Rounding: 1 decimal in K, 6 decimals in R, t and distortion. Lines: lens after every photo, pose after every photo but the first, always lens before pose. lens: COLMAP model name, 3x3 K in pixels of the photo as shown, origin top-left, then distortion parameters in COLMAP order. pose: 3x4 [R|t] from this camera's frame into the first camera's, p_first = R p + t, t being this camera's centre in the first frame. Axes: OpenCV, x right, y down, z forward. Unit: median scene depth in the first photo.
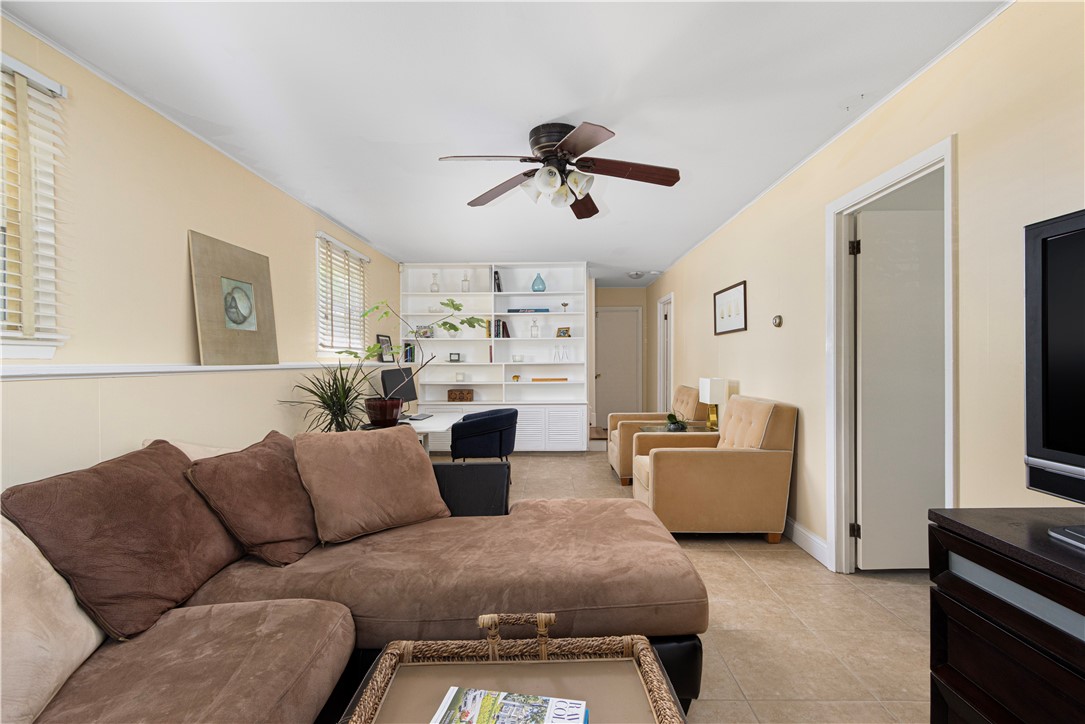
lens RADIAL K [[505.9, 0, 536.0], [0, 505.9, 363.4], [0, 0, 1]] dist [-0.005260, 0.001598]
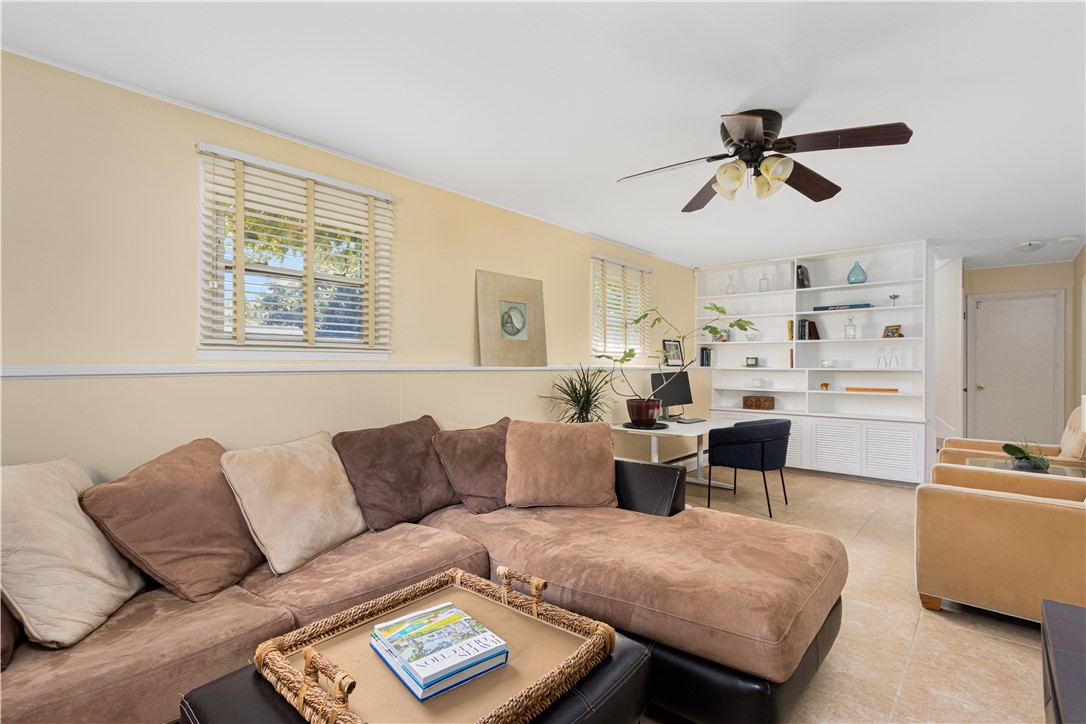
lens RADIAL K [[506.3, 0, 523.7], [0, 506.3, 361.6], [0, 0, 1]] dist [-0.005260, 0.001598]
pose [[0.753399, 0.006131, -0.657535, 0.277430], [-0.013240, 0.999895, -0.005847, -0.002390], [0.657430, 0.013111, 0.753401, 0.027561]]
